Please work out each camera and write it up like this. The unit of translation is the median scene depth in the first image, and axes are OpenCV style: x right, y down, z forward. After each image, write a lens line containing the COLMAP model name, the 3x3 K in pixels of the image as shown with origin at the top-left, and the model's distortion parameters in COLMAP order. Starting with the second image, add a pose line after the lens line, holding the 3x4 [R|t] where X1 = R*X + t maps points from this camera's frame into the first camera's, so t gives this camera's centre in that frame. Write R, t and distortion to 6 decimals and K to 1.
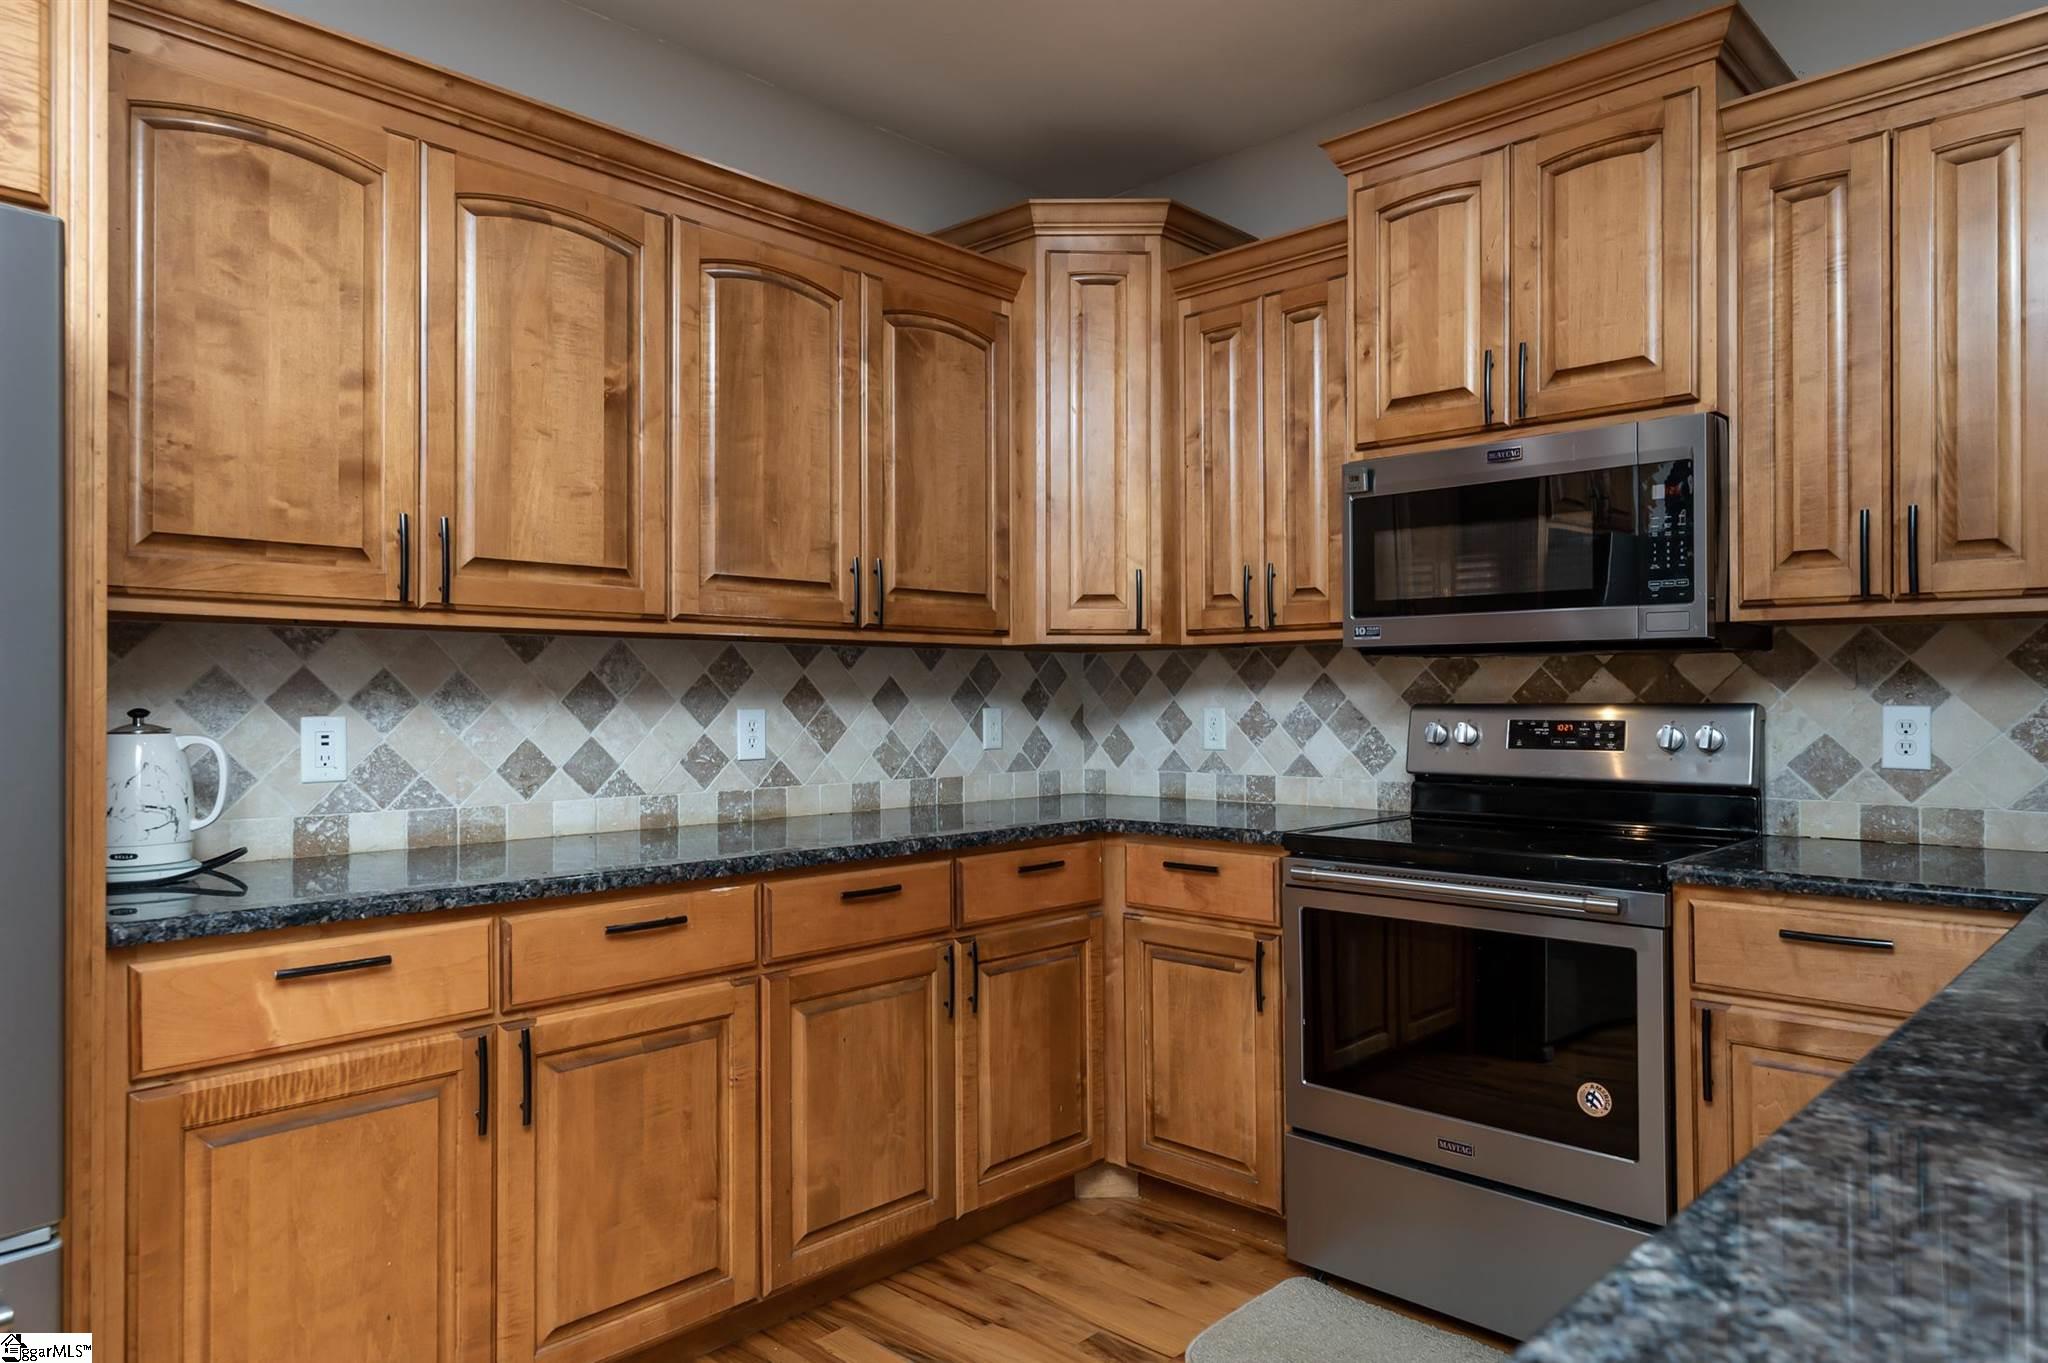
lens RADIAL K [[1289.7, 0, 1021.1], [0, 1289.7, 685.2], [0, 0, 1]] dist [0.007315, -0.000575]
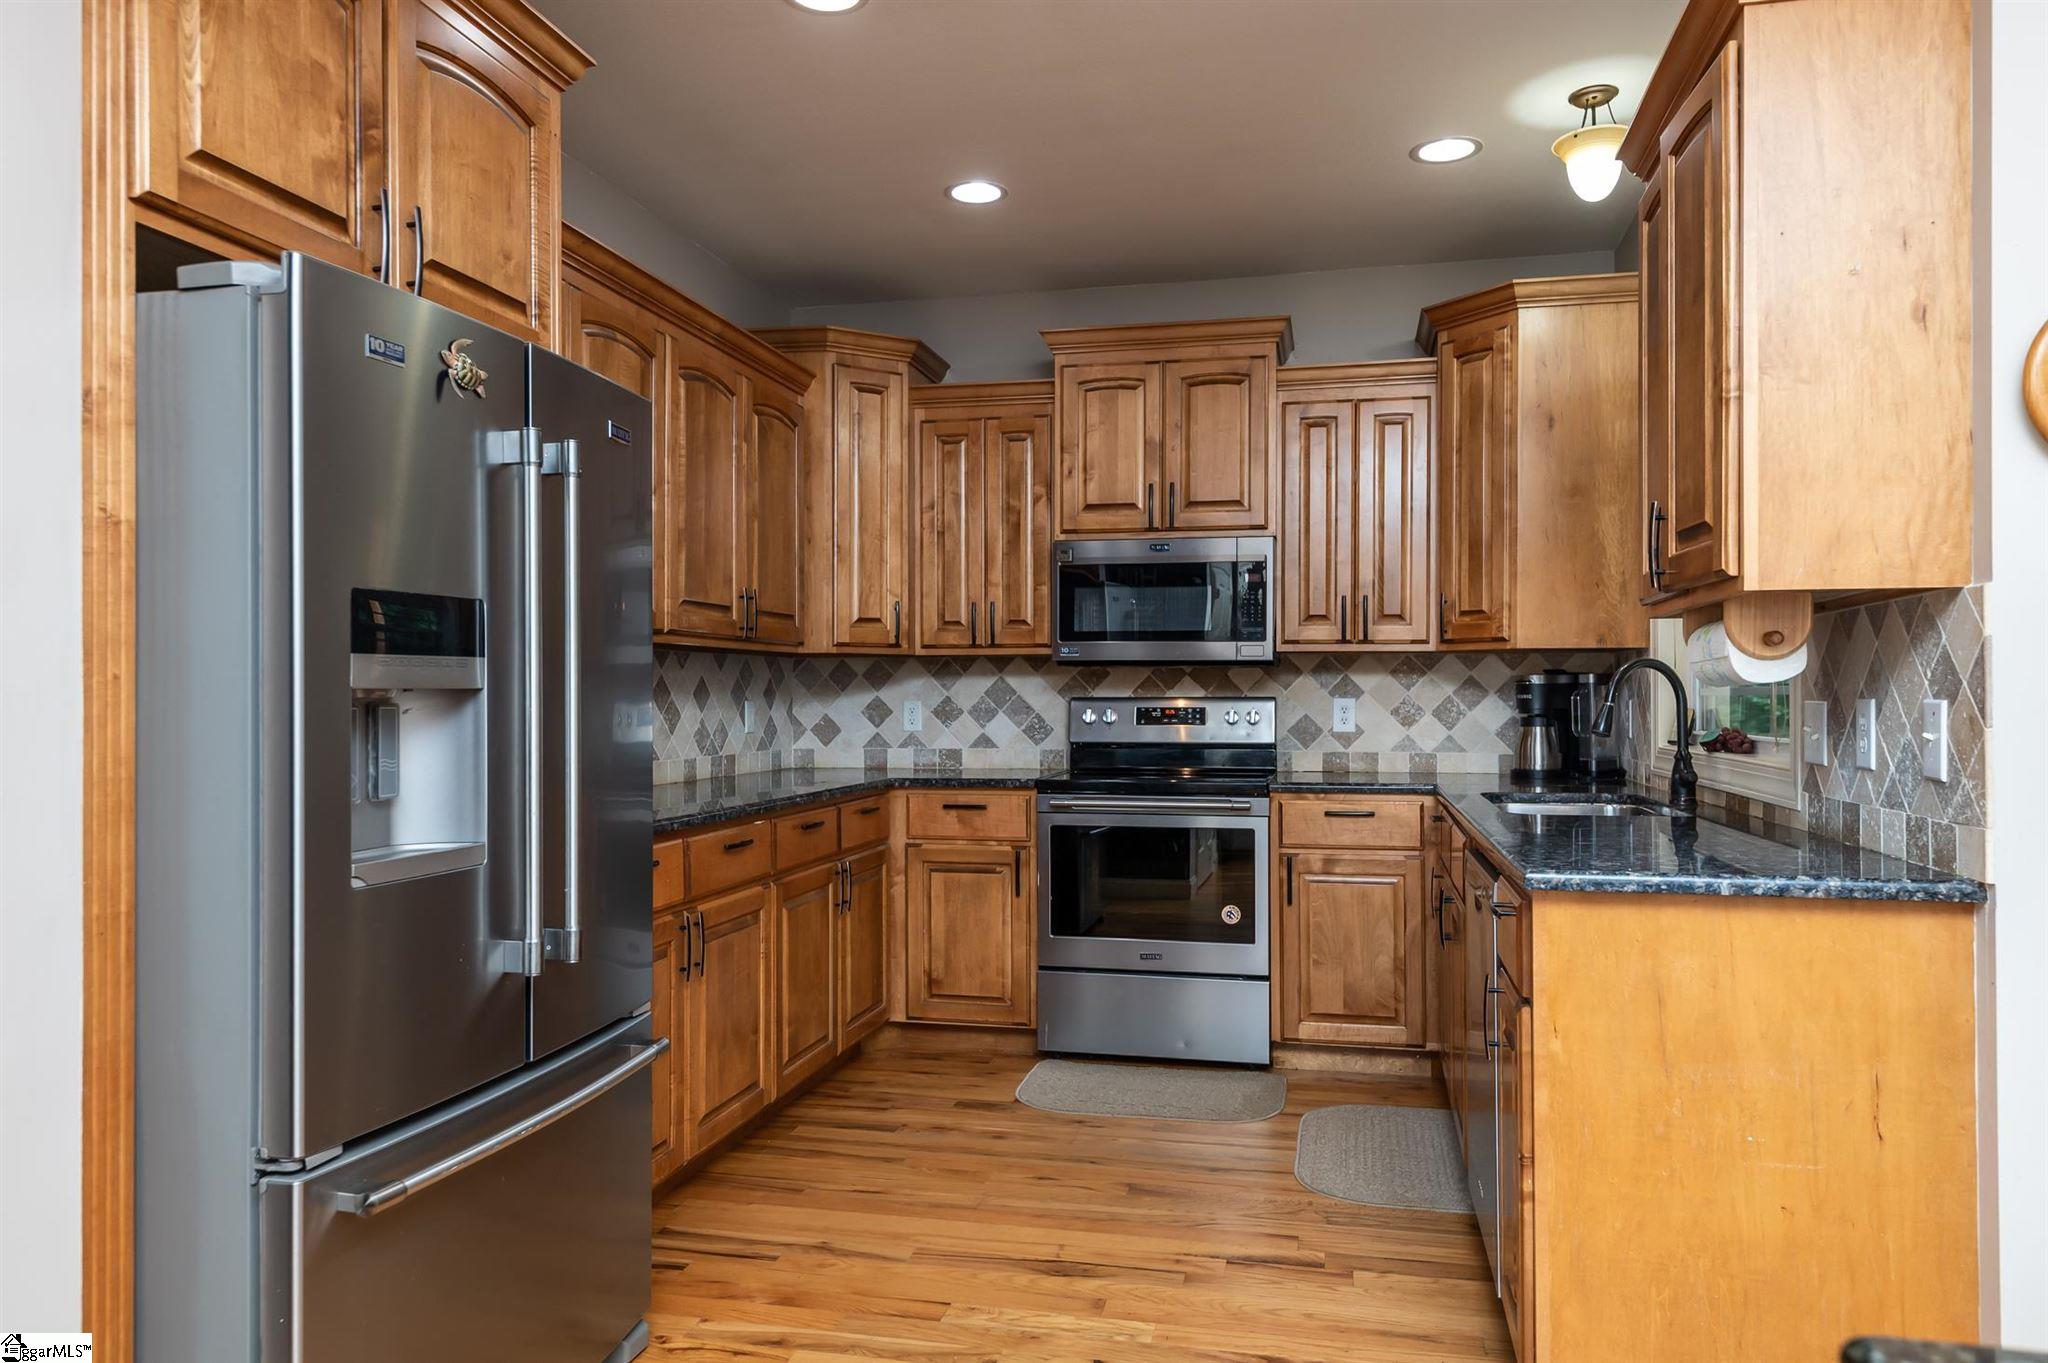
lens RADIAL K [[1400.1, 0, 1028.0], [0, 1400.1, 687.8], [0, 0, 1]] dist [0.004496, 0.000022]
pose [[0.851593, 0.006128, 0.524167, -0.660974], [-0.007438, 0.999972, 0.000393, 0.003106], [-0.524150, -0.004234, 0.851615, -0.415961]]
